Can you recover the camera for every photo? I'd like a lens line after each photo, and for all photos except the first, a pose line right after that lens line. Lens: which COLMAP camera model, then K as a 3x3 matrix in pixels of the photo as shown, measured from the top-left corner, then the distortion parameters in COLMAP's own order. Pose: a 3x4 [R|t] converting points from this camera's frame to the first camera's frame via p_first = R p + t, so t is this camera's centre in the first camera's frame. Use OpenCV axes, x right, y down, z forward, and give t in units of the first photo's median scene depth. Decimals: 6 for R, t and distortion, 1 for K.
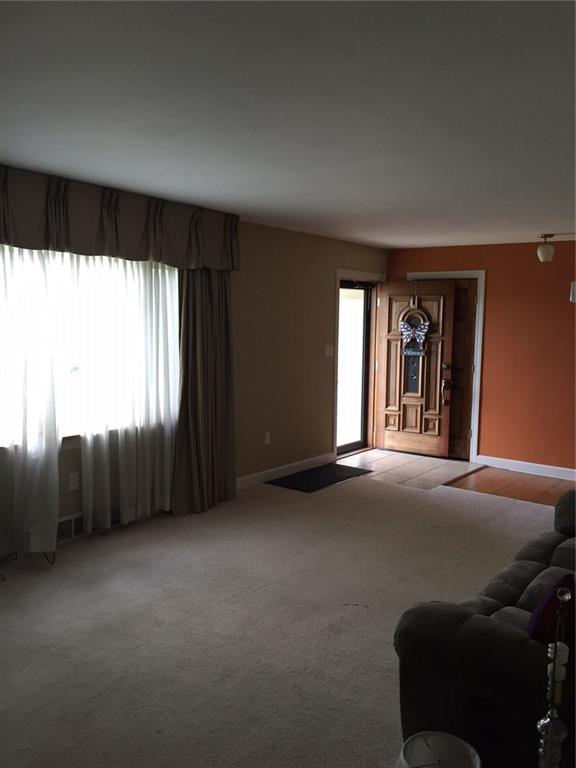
lens RADIAL K [[653.4, 0, 290.0], [0, 653.4, 385.3], [0, 0, 1]] dist [0.052493, -0.013075]
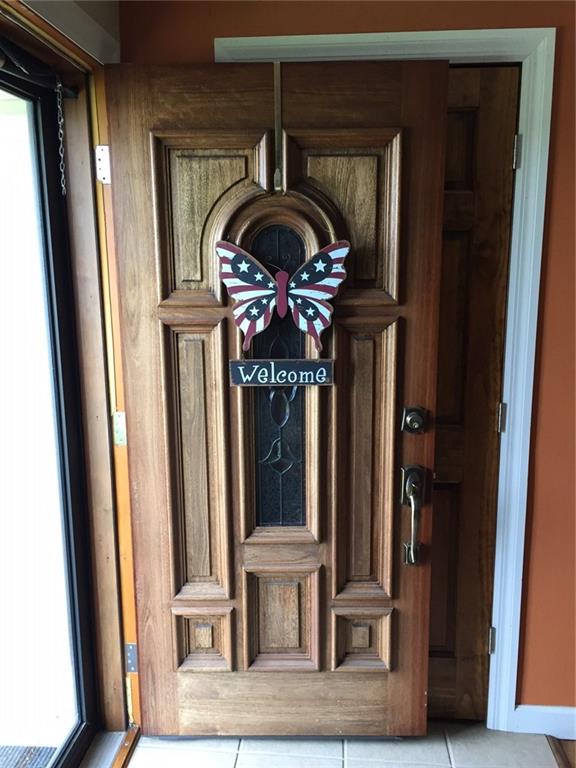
lens RADIAL K [[653.4, 0, 291.0], [0, 653.4, 376.2], [0, 0, 1]] dist [0.052493, -0.013075]
pose [[0.851653, -0.116951, 0.510890, 0.066189], [0.074167, 0.991869, 0.103418, -0.074154], [-0.518831, -0.050185, 0.853402, 0.788510]]
